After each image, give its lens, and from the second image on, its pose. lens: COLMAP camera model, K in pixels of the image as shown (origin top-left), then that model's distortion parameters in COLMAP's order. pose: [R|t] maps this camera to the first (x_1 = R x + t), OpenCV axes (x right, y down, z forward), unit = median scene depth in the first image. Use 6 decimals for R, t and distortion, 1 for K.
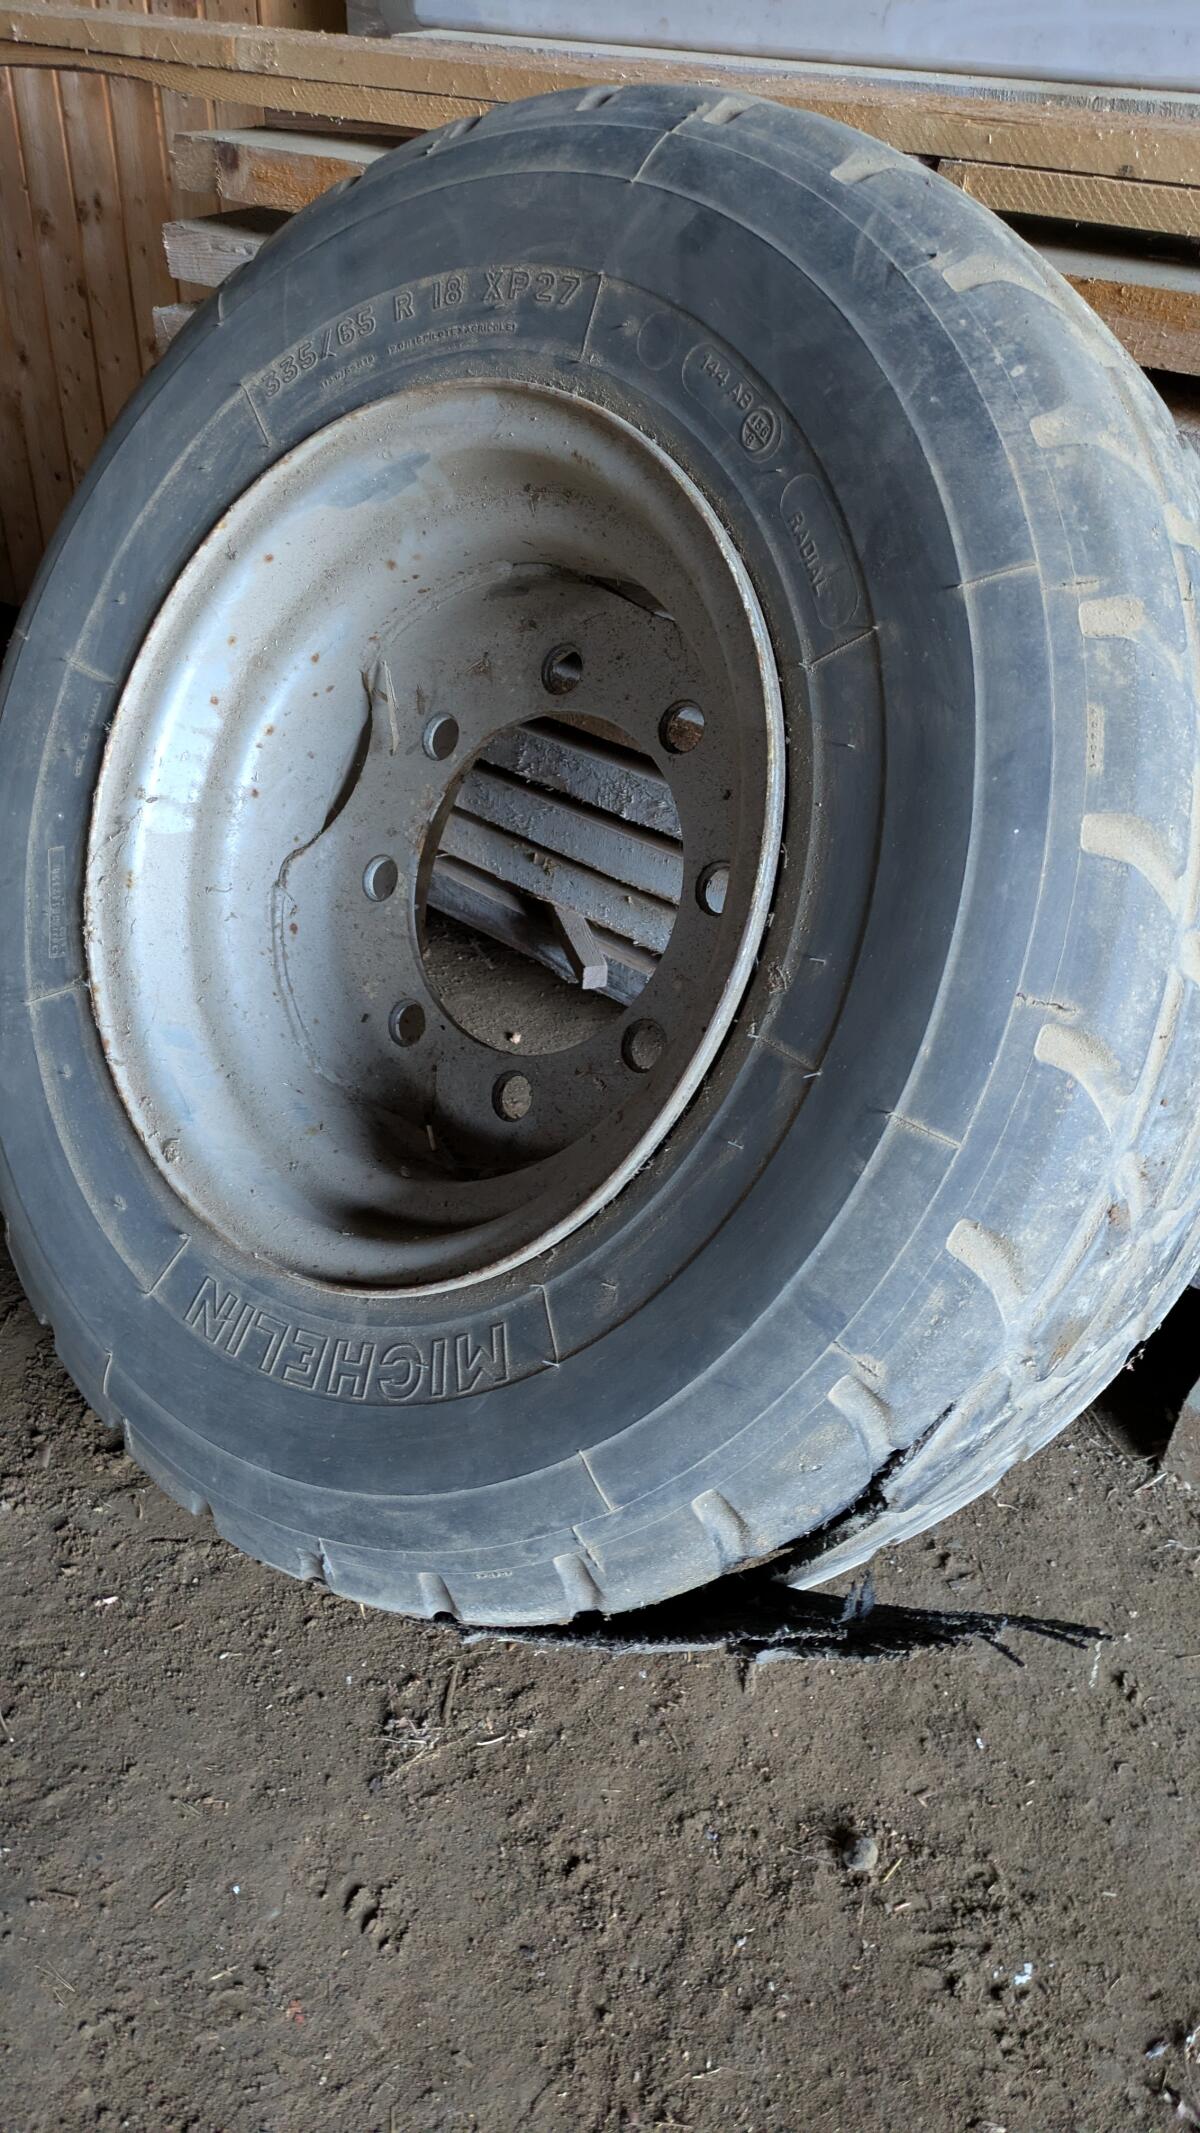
lens RADIAL K [[1674.8, 0, 621.0], [0, 1674.8, 1064.4], [0, 0, 1]] dist [0.054062, -0.079903]
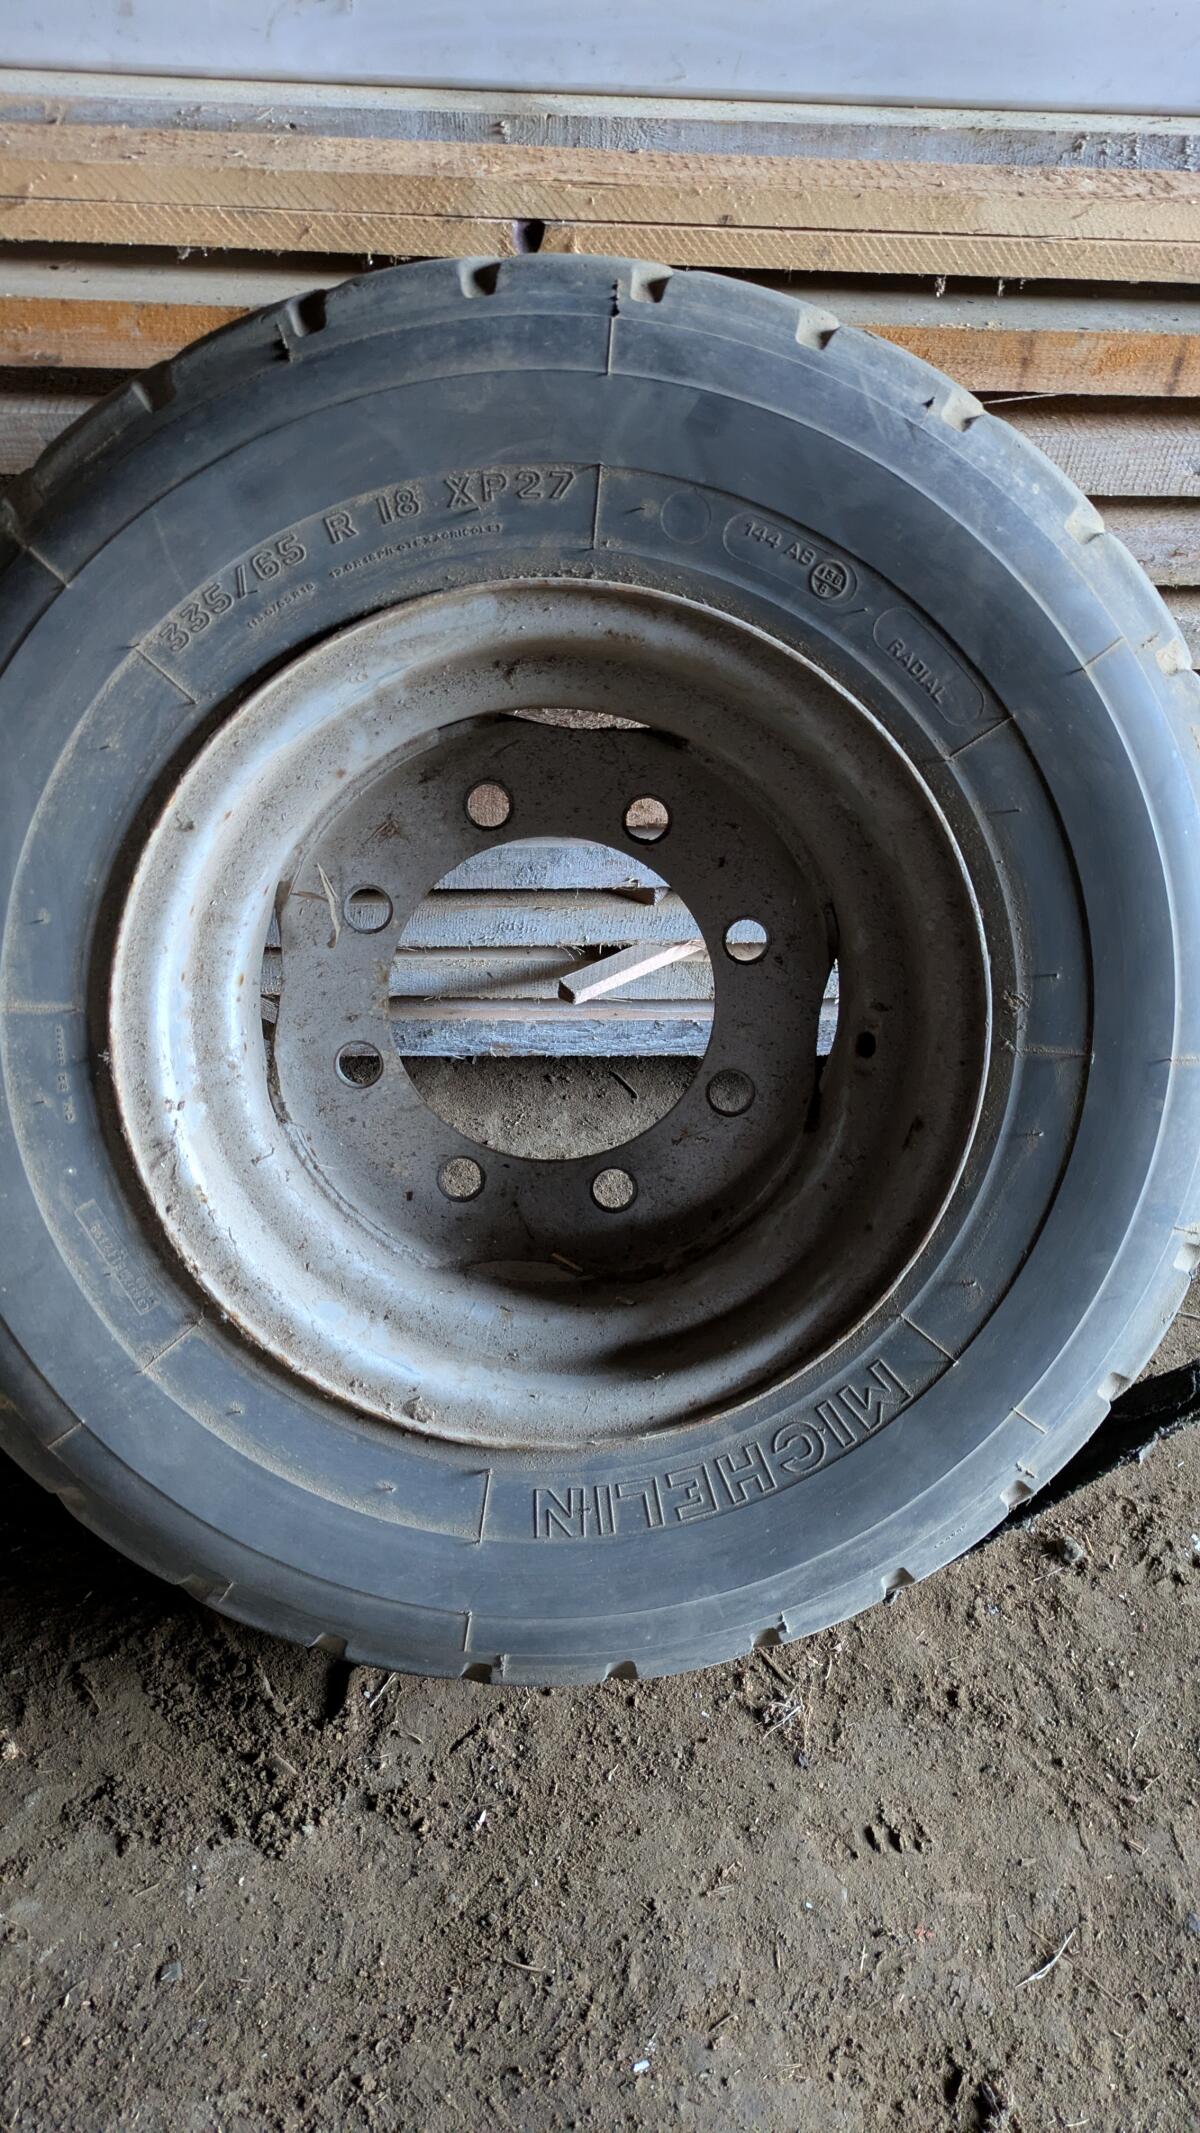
lens RADIAL K [[1674.8, 0, 621.0], [0, 1674.8, 1064.4], [0, 0, 1]] dist [0.054062, -0.079903]
pose [[0.697358, -0.459526, 0.550025, -0.671535], [0.369195, 0.888082, 0.273871, -0.377002], [-0.614318, 0.012080, 0.788966, 0.156151]]
